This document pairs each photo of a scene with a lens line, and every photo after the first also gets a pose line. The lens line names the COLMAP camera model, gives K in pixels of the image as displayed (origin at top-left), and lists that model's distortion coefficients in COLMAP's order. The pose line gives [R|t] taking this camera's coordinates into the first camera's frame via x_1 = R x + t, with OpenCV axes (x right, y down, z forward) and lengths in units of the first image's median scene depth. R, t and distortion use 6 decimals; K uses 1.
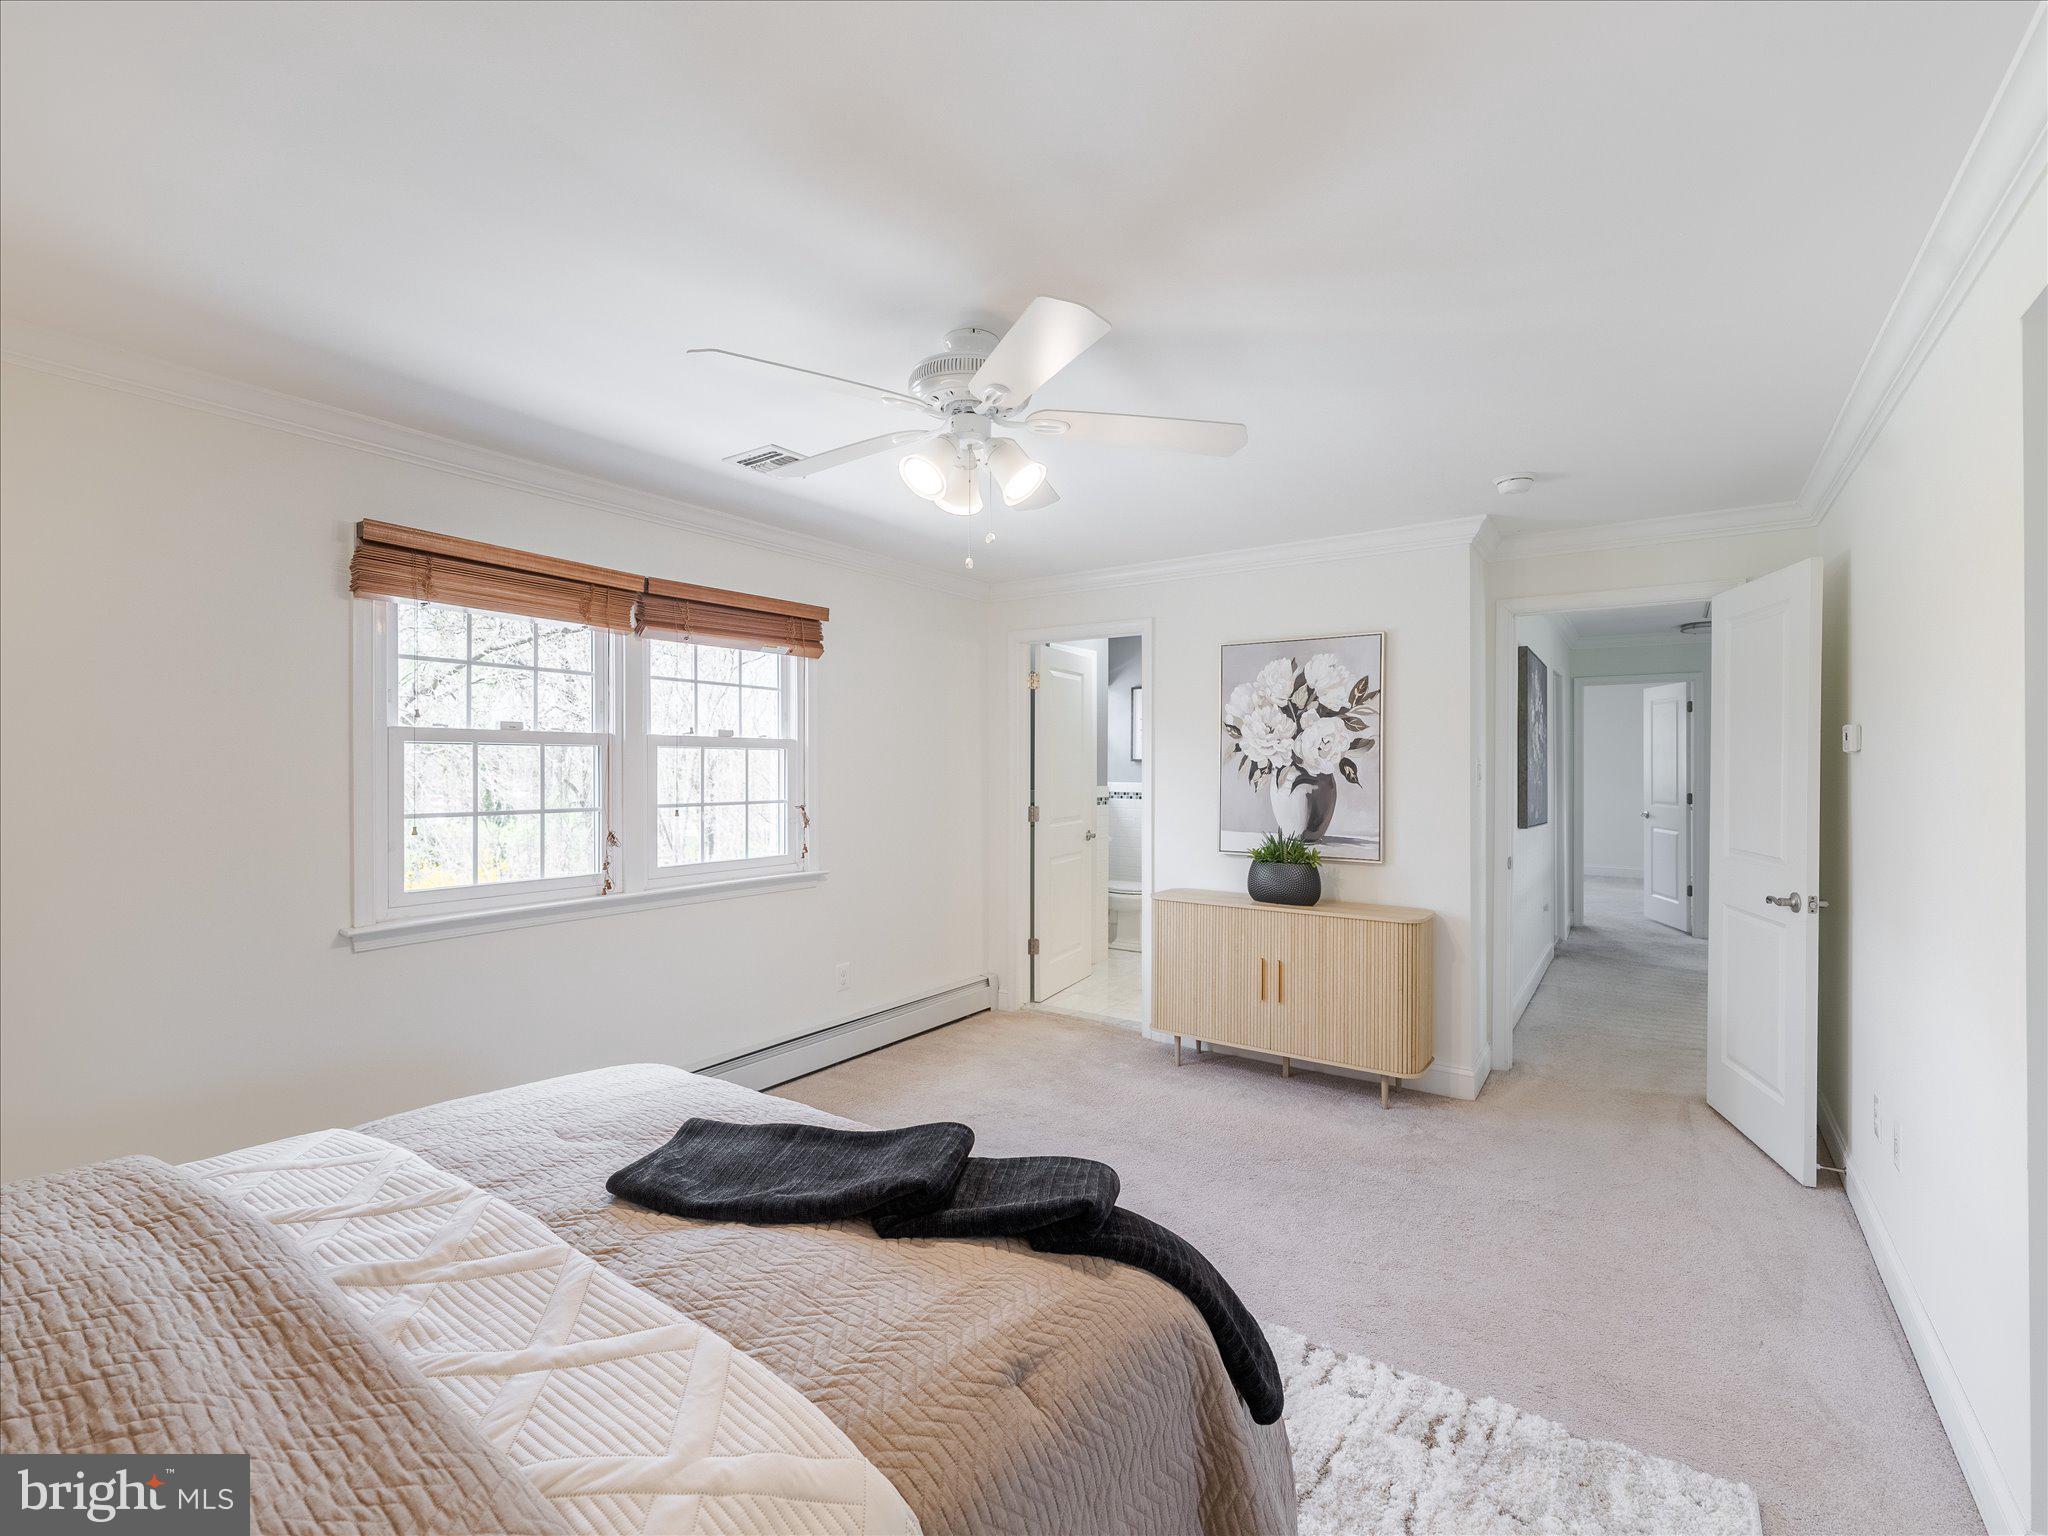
lens RADIAL K [[925.4, 0, 1019.1], [0, 925.4, 766.5], [0, 0, 1]] dist [-0.002781, 0.000358]
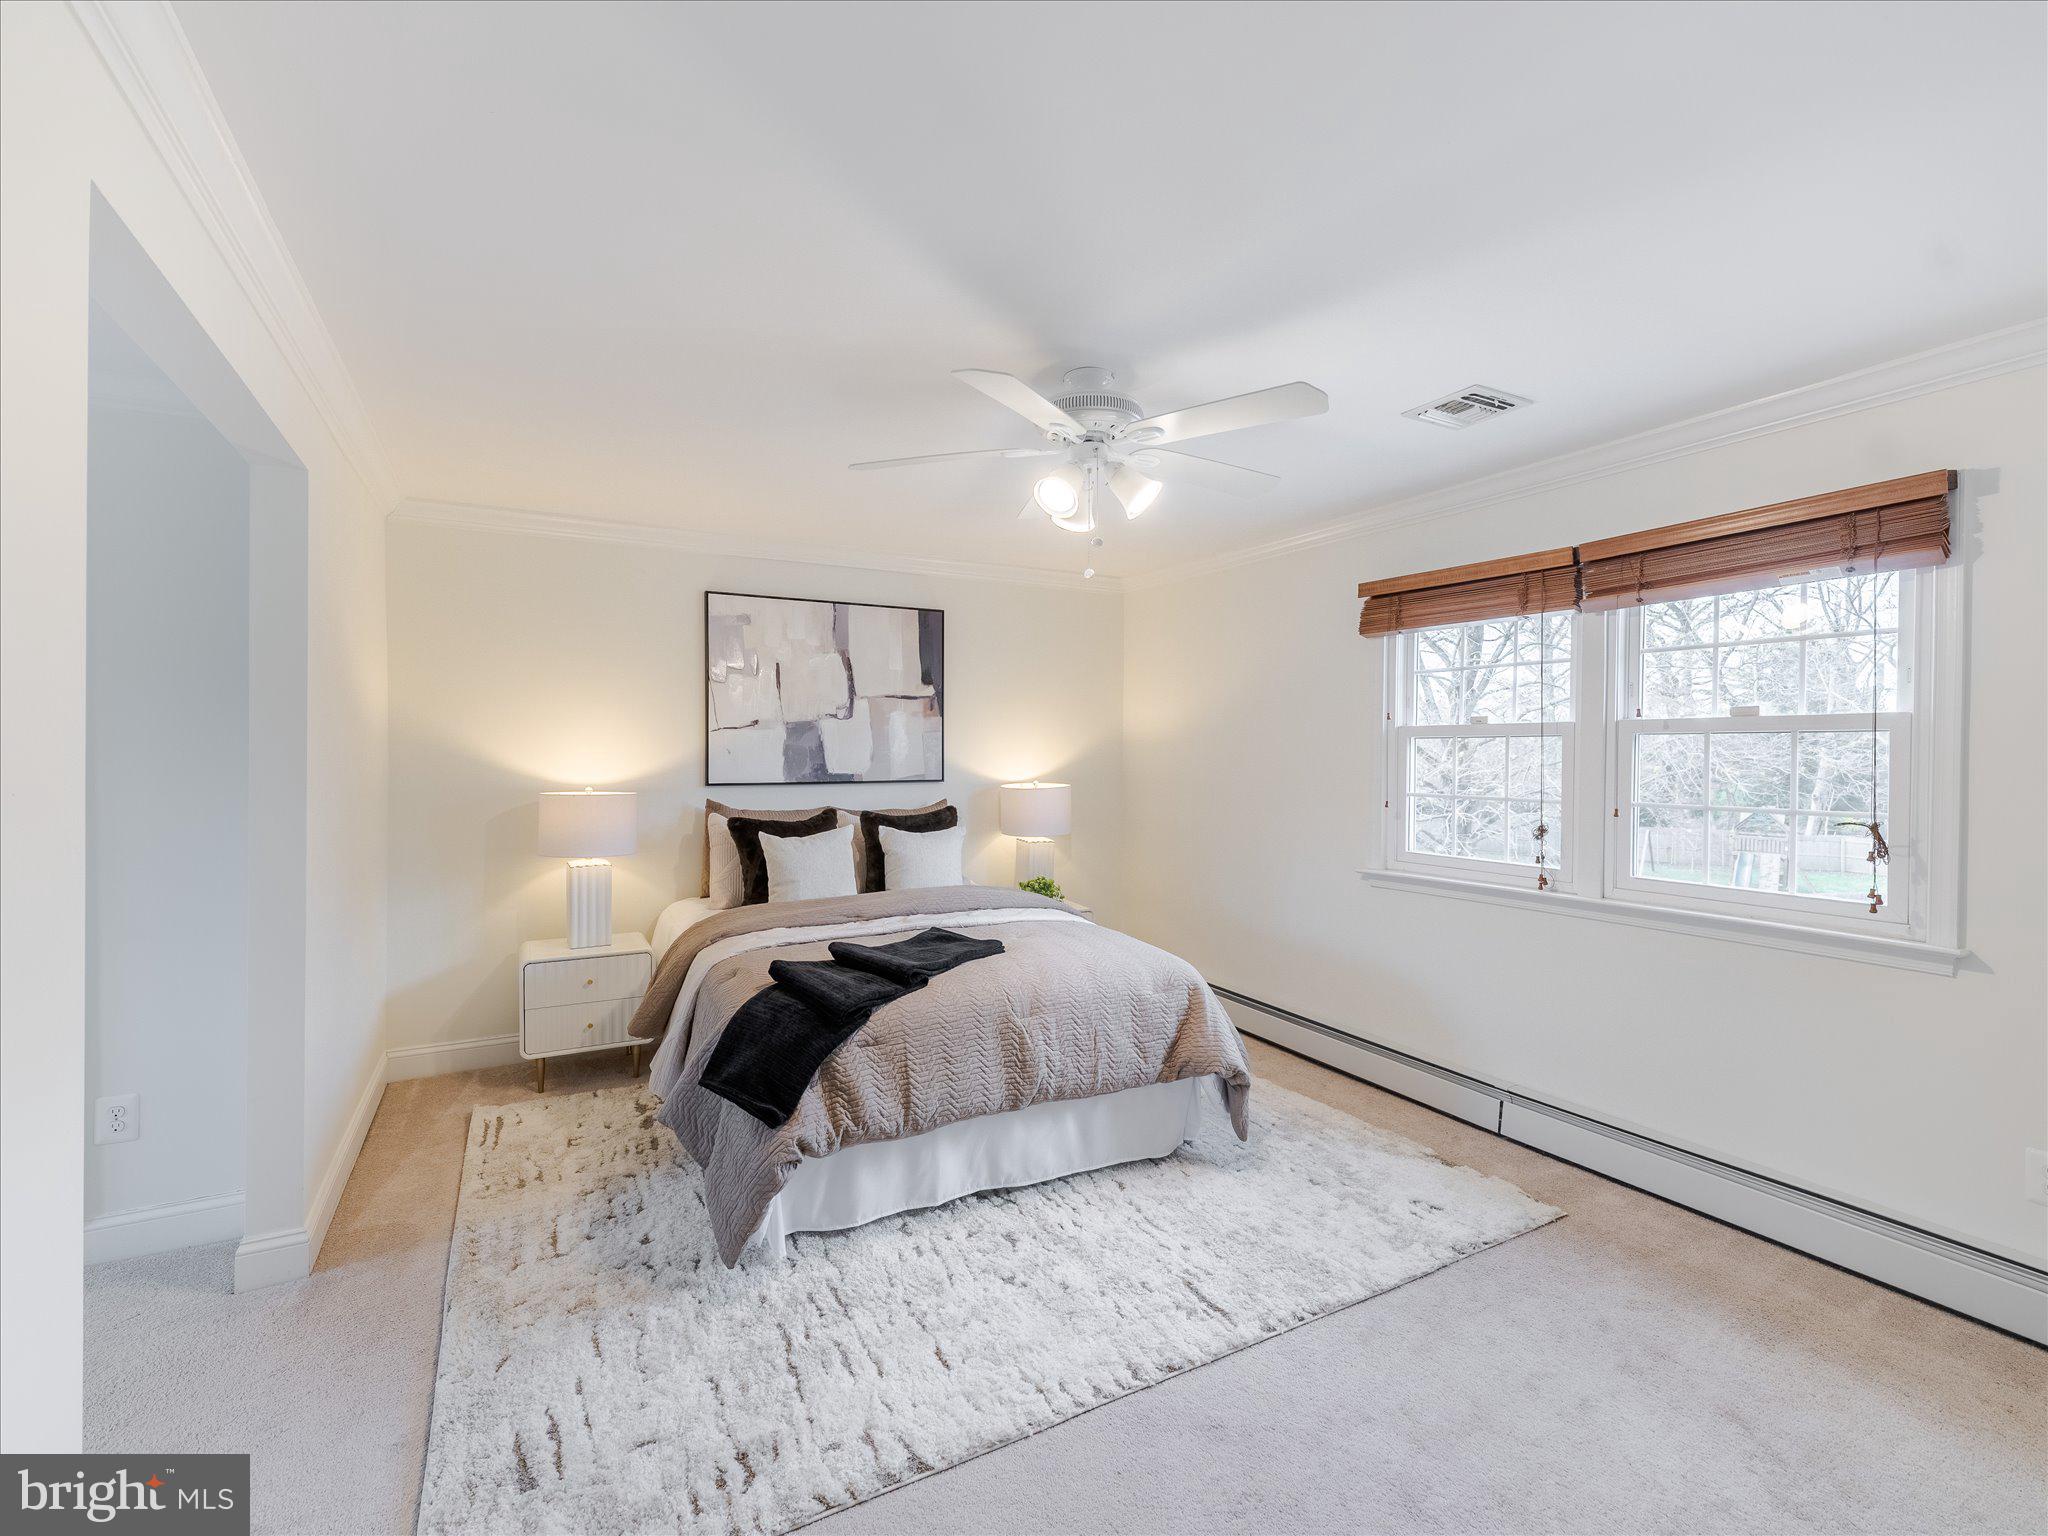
lens RADIAL K [[931.9, 0, 1024.0], [0, 931.9, 768.0], [0, 0, 1]] dist [-0.001185, 0.000671]
pose [[-0.450053, 0.007696, -0.892969, 0.674156], [-0.006456, 0.999909, 0.011872, 0.002982], [0.892979, 0.011108, -0.449962, 0.973230]]
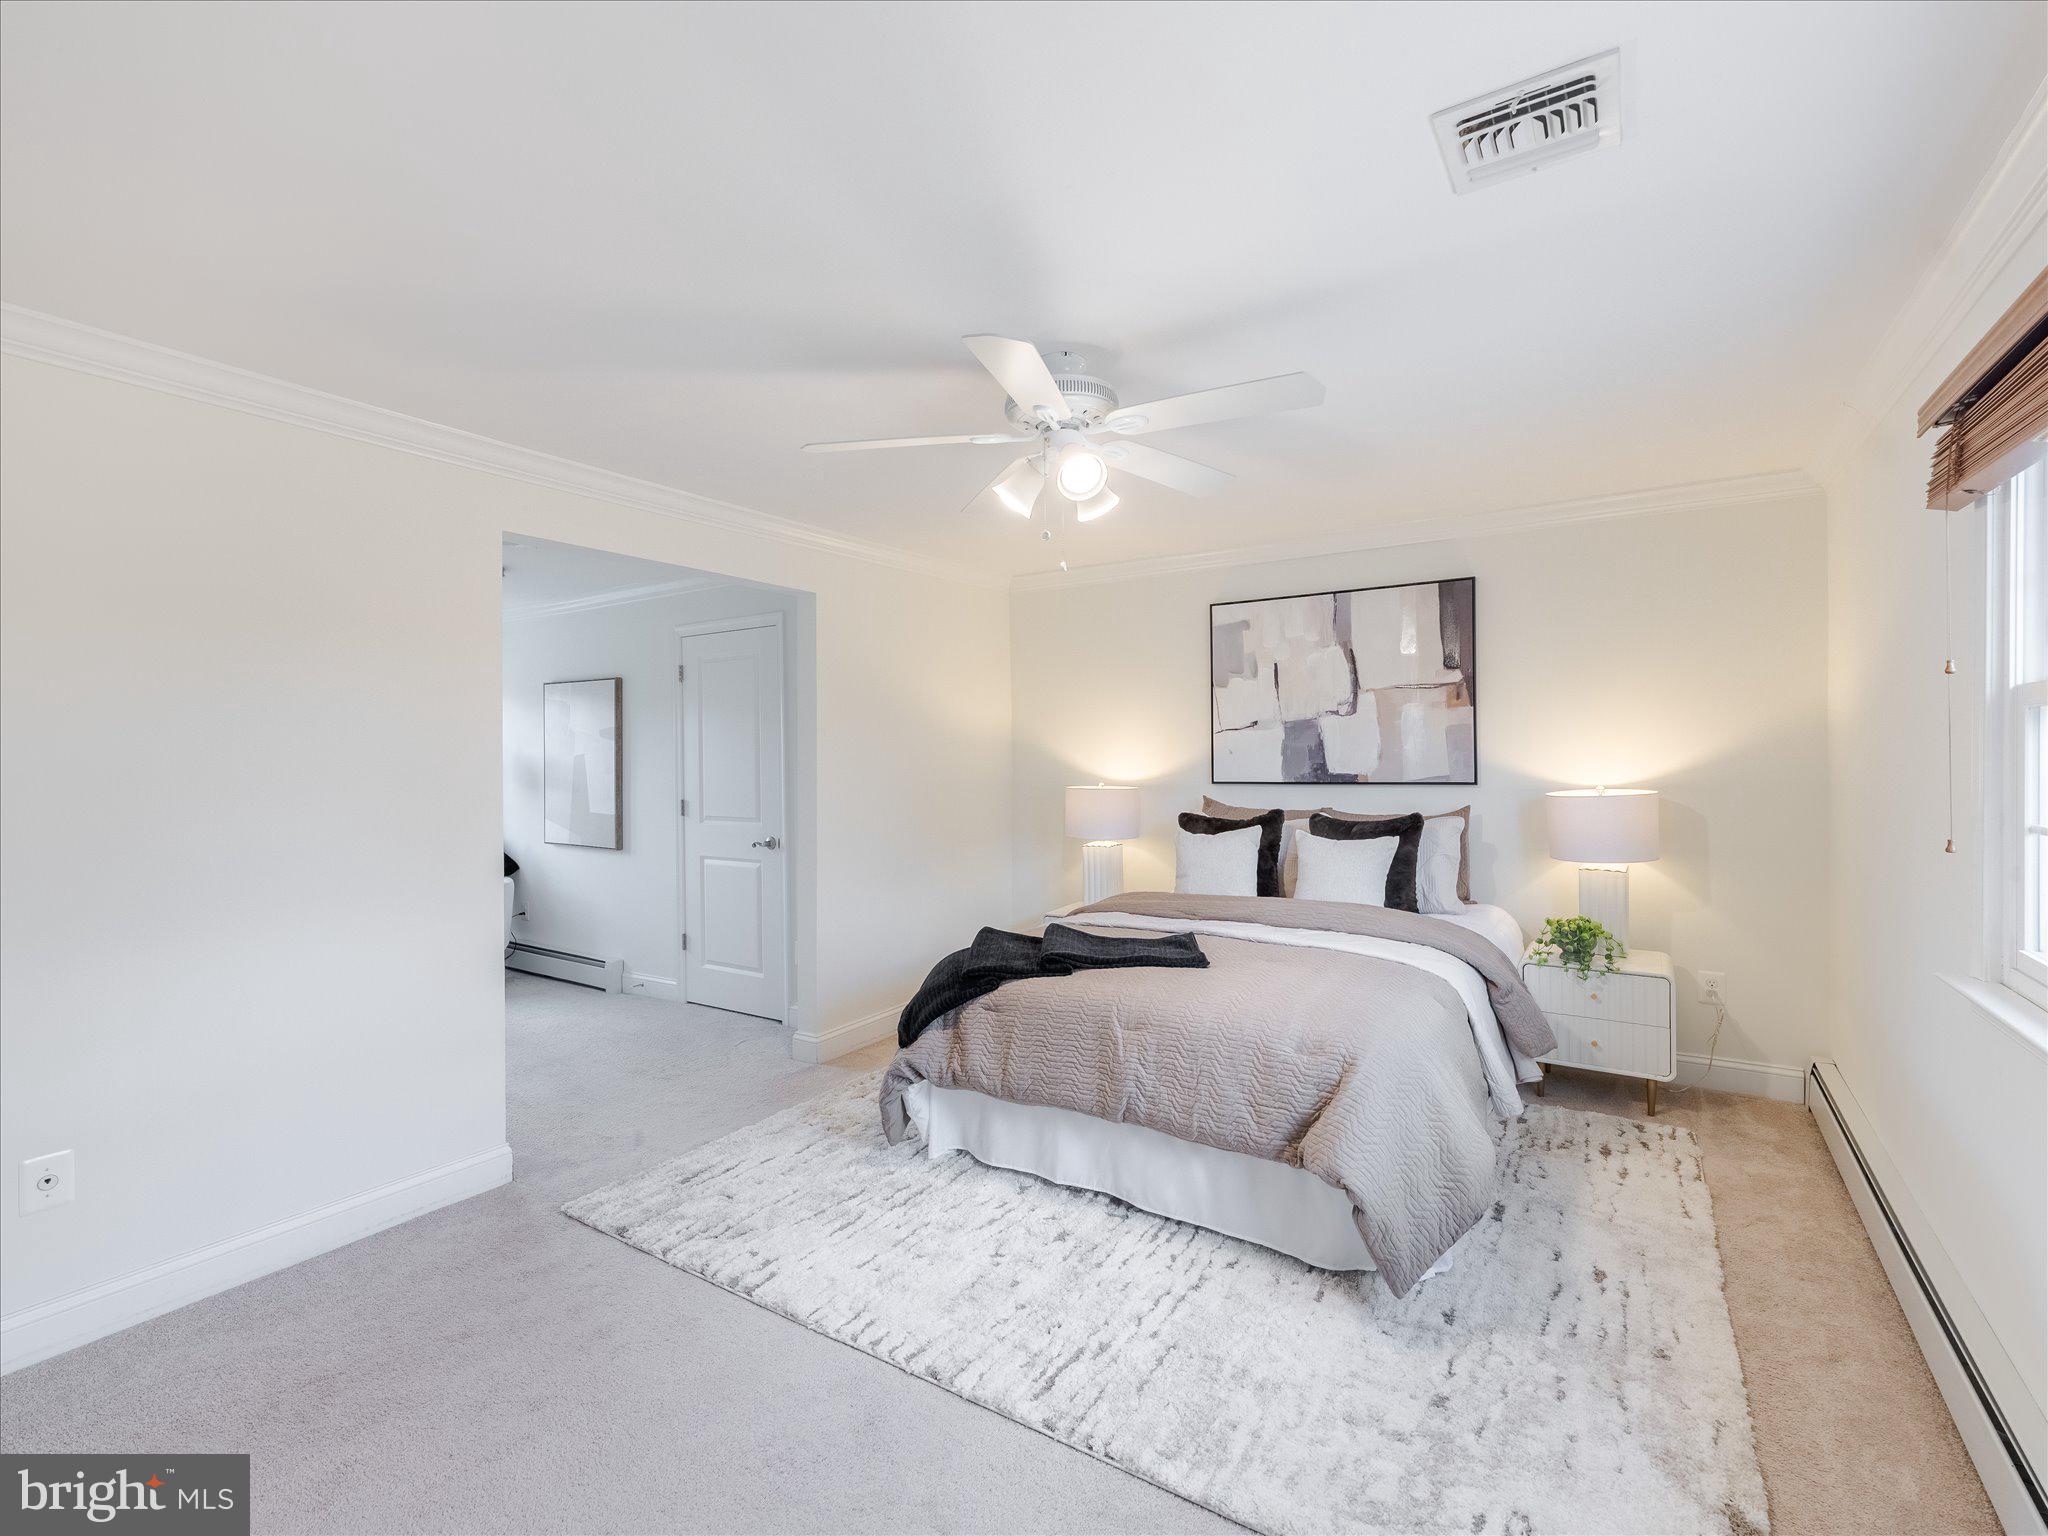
lens RADIAL K [[931.9, 0, 1024.0], [0, 931.9, 768.0], [0, 0, 1]] dist [-0.001185, 0.000671]
pose [[-0.999644, 0.004819, -0.026250, 0.014880], [0.004411, 0.999869, 0.015574, -0.000718], [0.026322, 0.015453, -0.999534, 1.409043]]
